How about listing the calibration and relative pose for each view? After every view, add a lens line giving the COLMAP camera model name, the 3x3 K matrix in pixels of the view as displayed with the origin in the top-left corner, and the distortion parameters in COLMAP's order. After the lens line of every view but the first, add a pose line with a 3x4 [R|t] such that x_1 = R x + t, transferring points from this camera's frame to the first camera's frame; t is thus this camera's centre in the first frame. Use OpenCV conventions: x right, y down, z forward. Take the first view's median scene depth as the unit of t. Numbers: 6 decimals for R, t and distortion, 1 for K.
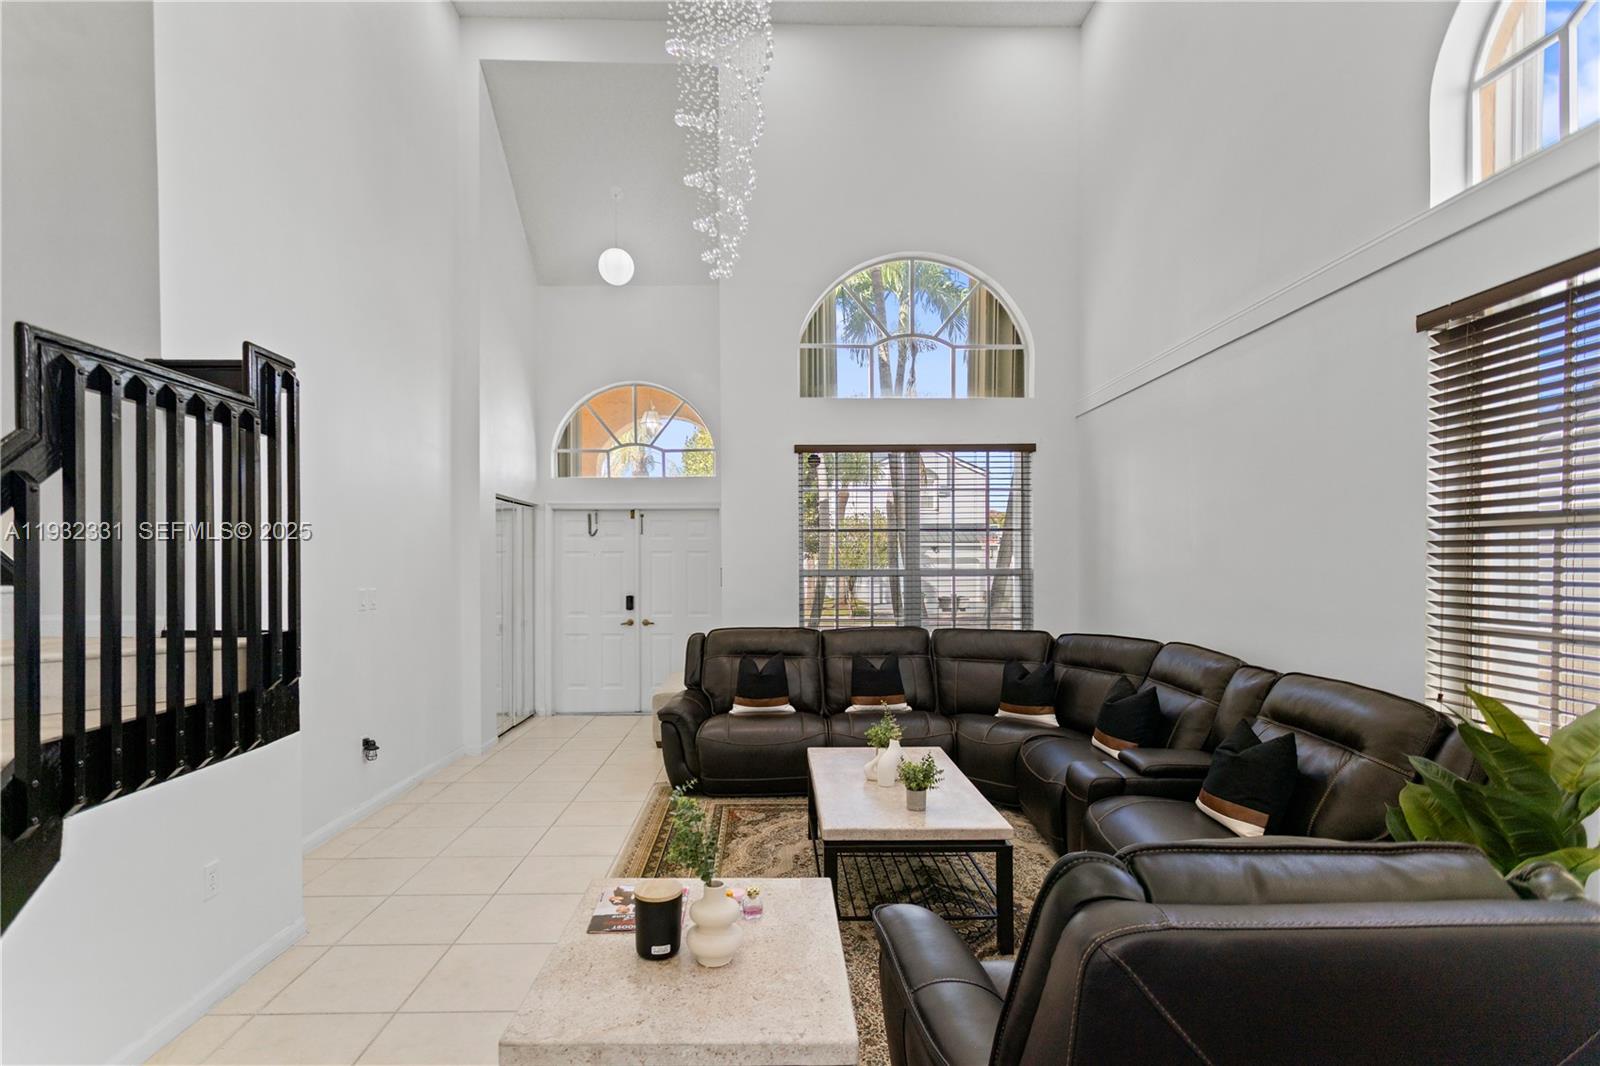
lens RADIAL K [[775.1, 0, 771.2], [0, 775.1, 570.2], [0, 0, 1]] dist [0.003578, 0.000610]
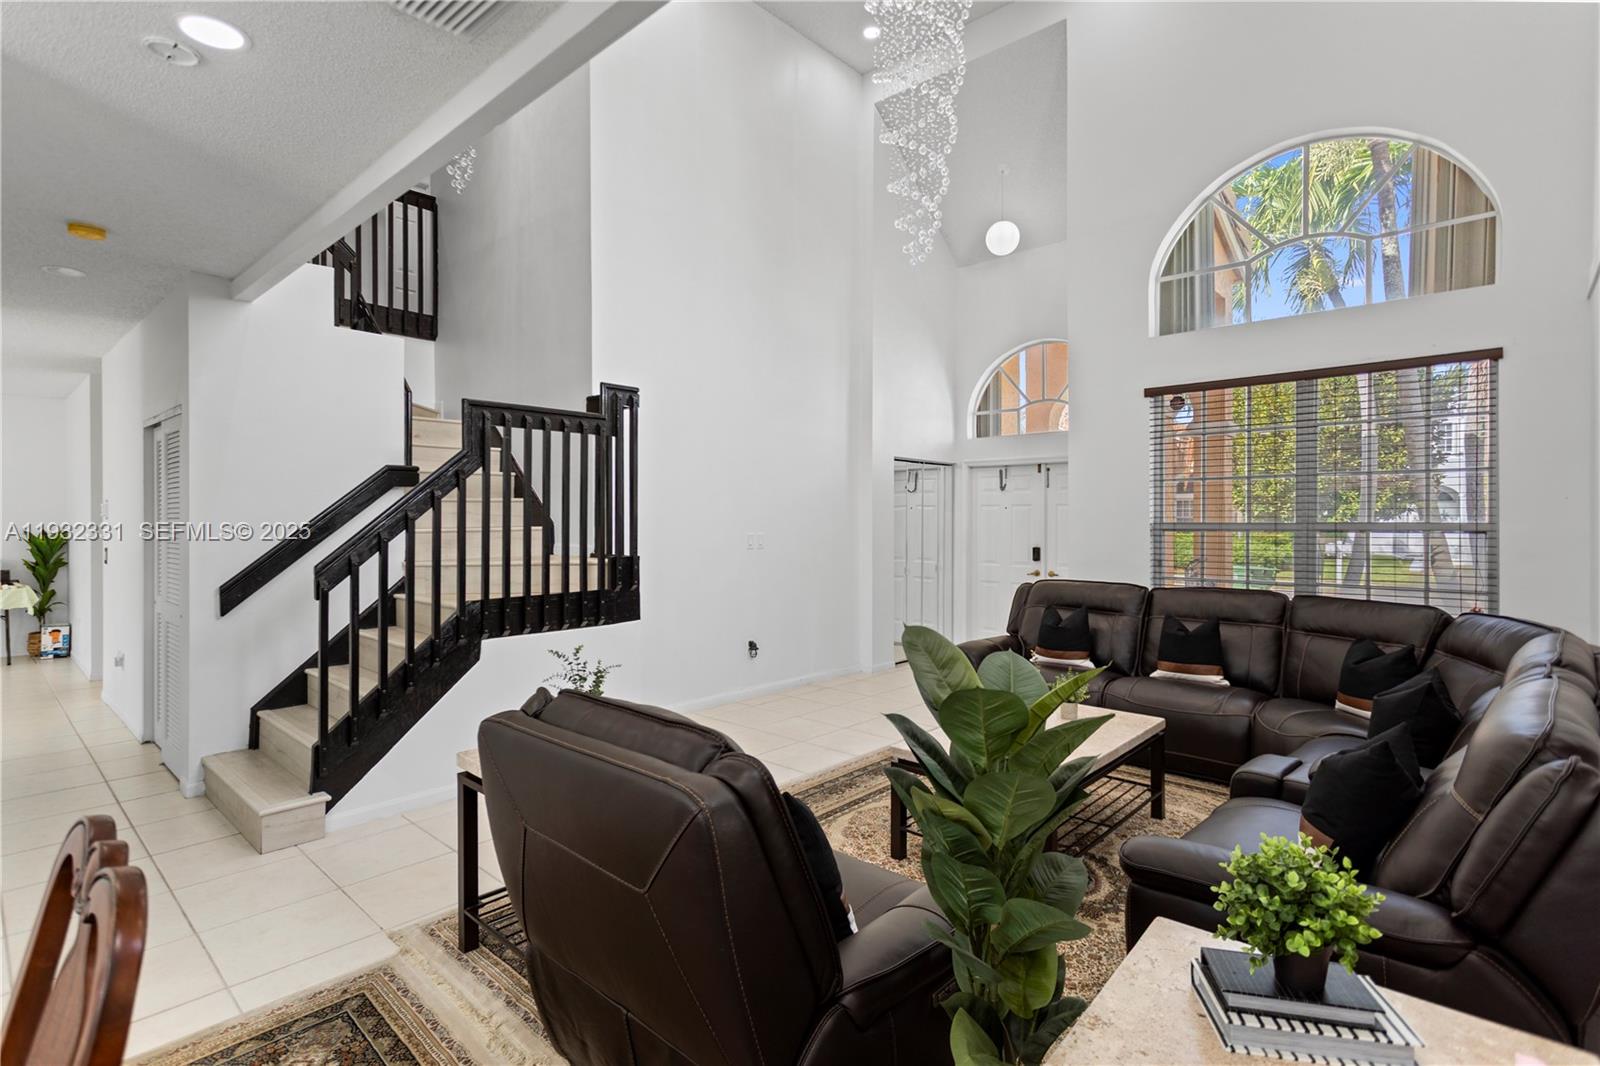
lens RADIAL K [[764.5, 0, 785.9], [0, 764.5, 516.6], [0, 0, 1]] dist [0.015060, 0.000367]
pose [[0.727072, 0.000770, -0.686561, 0.381521], [-0.007835, 0.999944, -0.007177, 0.002746], [0.686516, 0.010597, 0.727037, 0.036045]]
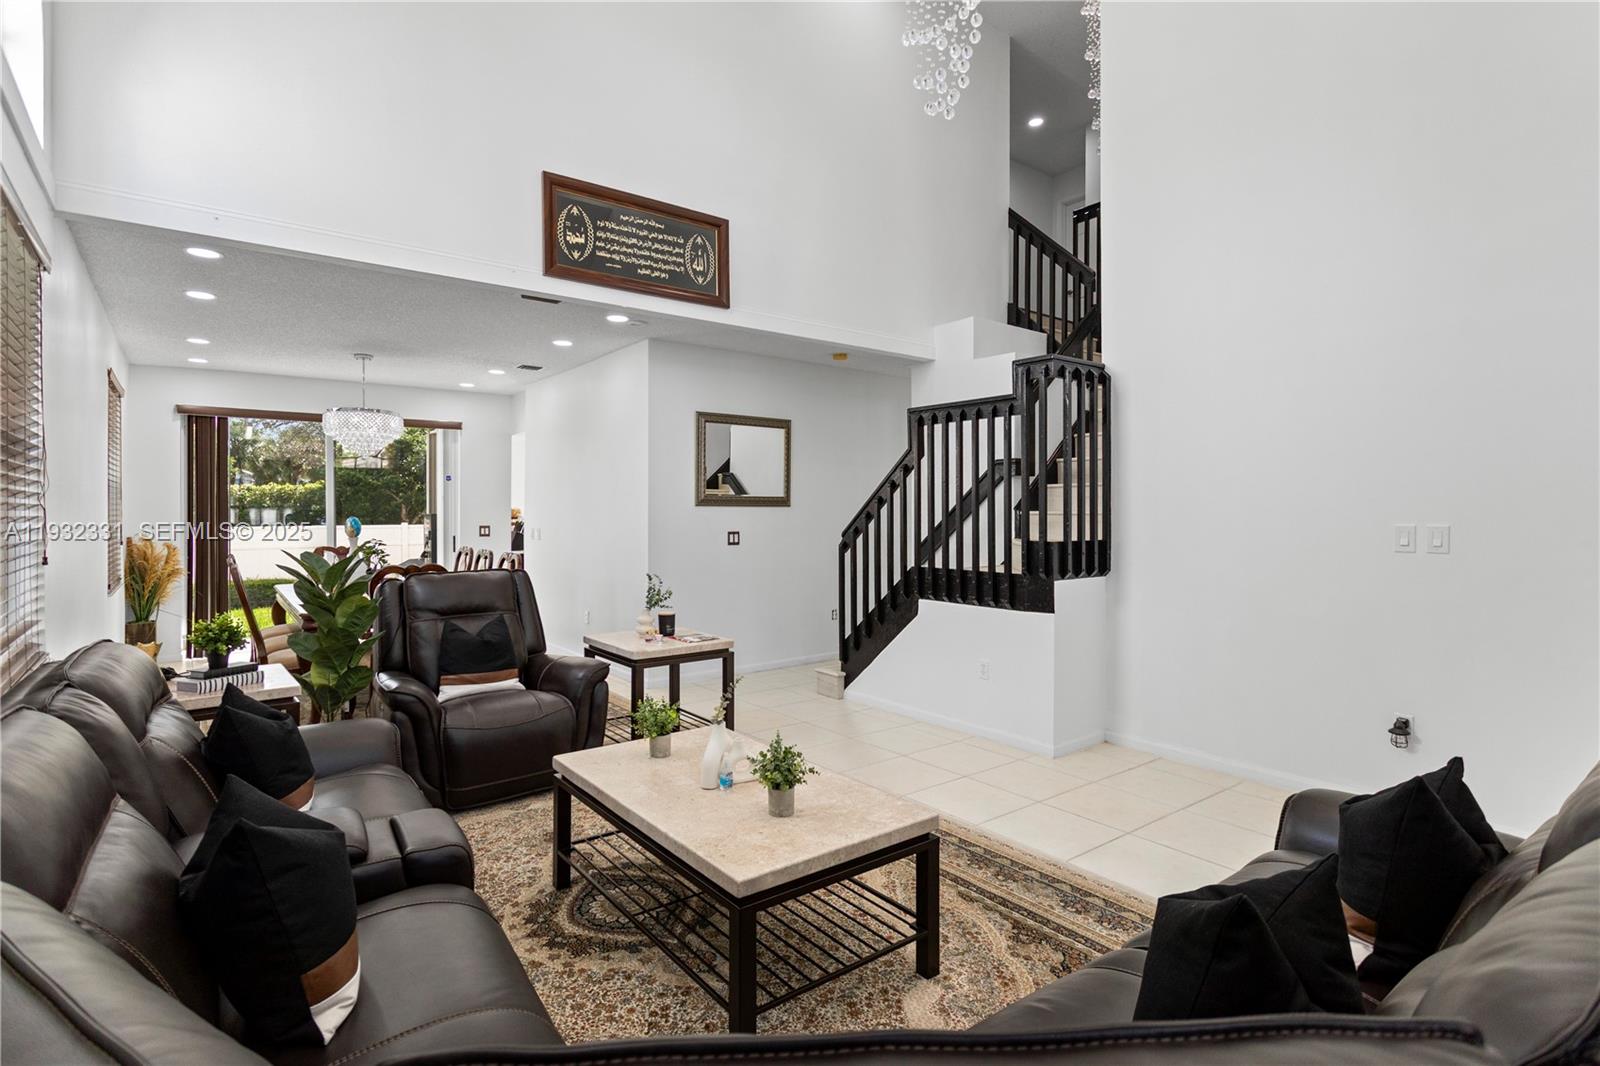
lens RADIAL K [[791.1, 0, 802.8], [0, 791.1, 512.1], [0, 0, 1]] dist [0.001921, 0.000346]
pose [[-0.795791, 0.003185, -0.605563, 0.348685], [-0.000533, 0.999982, 0.005959, 0.008323], [0.605571, 0.005065, -0.795775, 1.039588]]
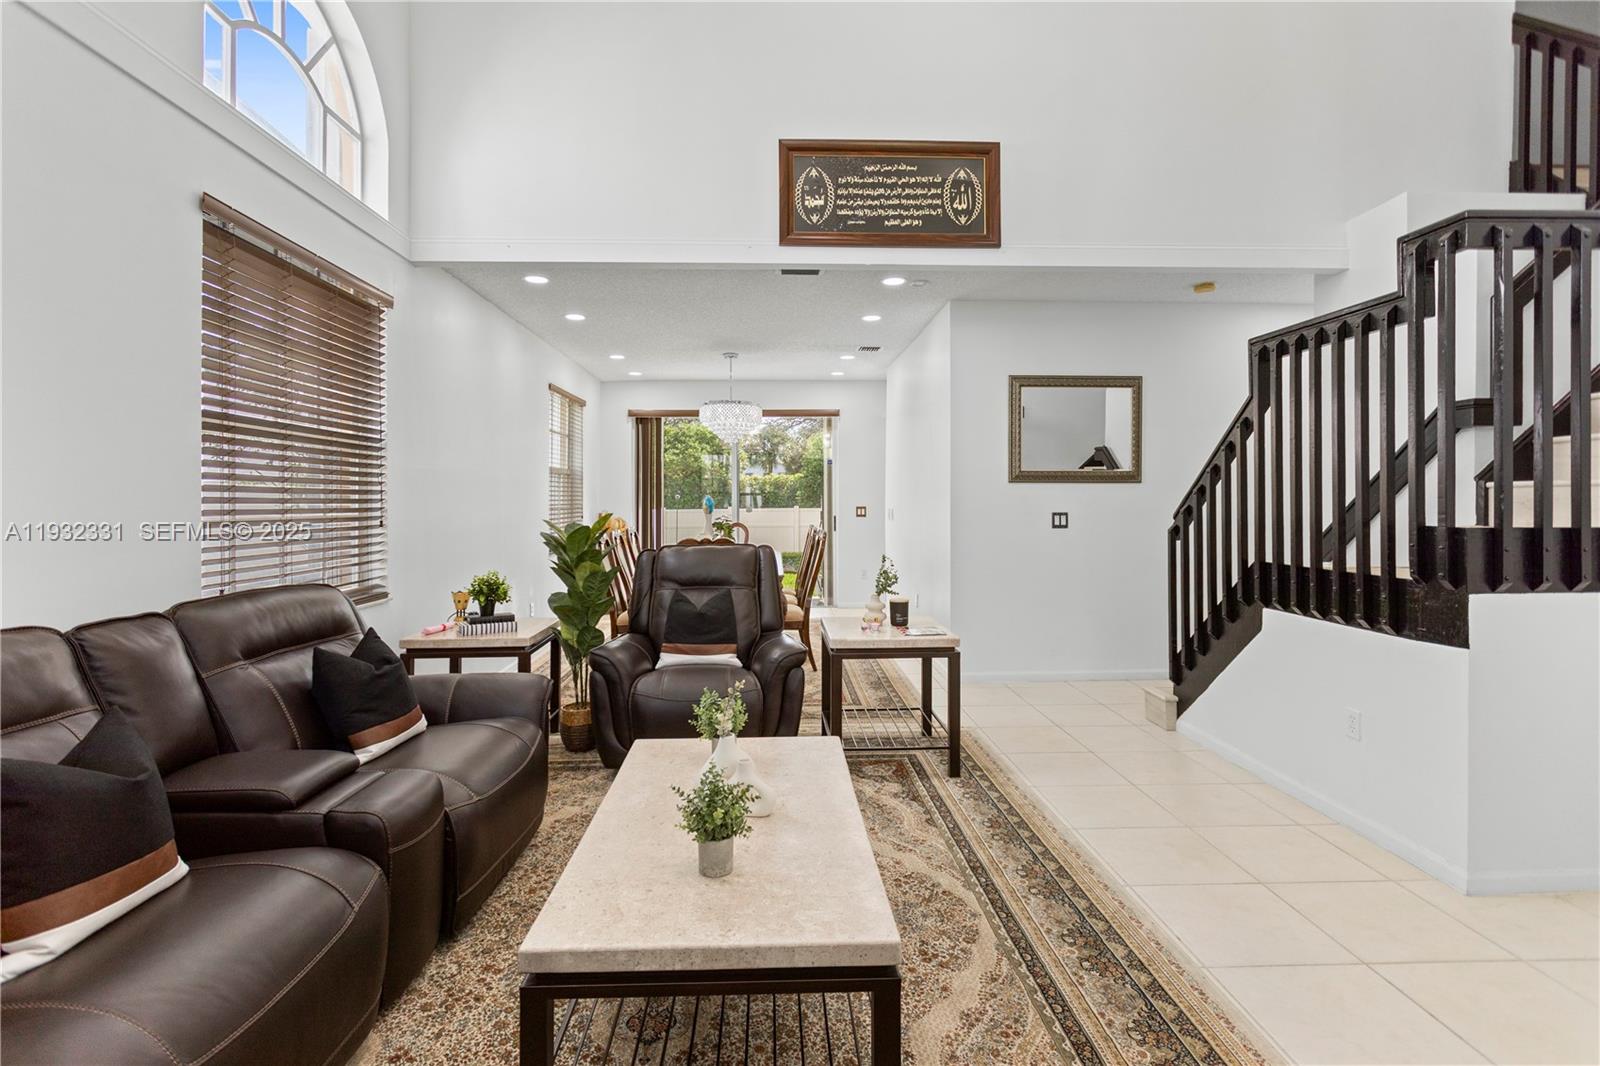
lens RADIAL K [[770.1, 0, 794.3], [0, 770.1, 498.3], [0, 0, 1]] dist [0.007514, 0.000915]
pose [[-0.999448, 0.005546, -0.032763, 0.079027], [0.005431, 0.999979, 0.003599, 0.021480], [0.032783, 0.003419, -0.999457, 1.006731]]
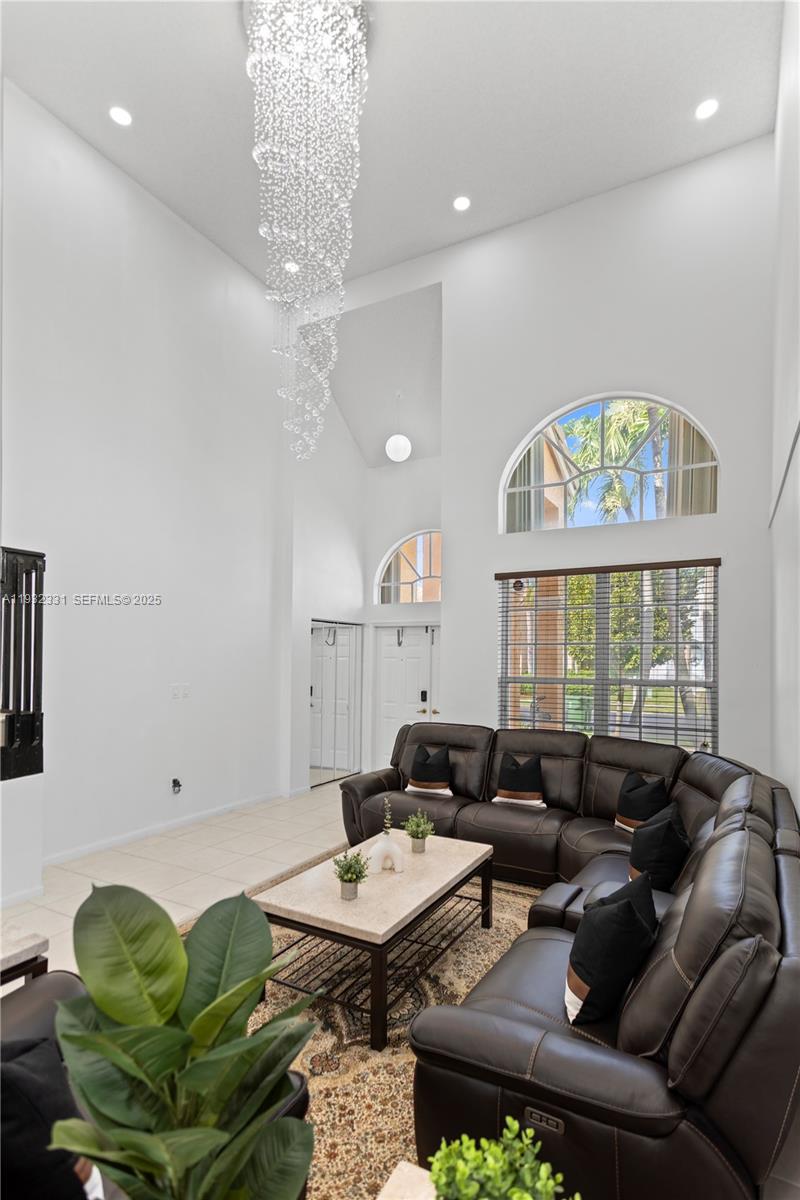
lens RADIAL K [[581.3, 0, 407.4], [0, 581.3, 651.9], [0, 0, 1]] dist [0.003578, 0.000610]
pose [[0.872869, 0.005817, -0.487920, 0.385437], [-0.014518, 0.999796, -0.014052, -0.026635], [0.487738, 0.019349, 0.872775, 0.156902]]
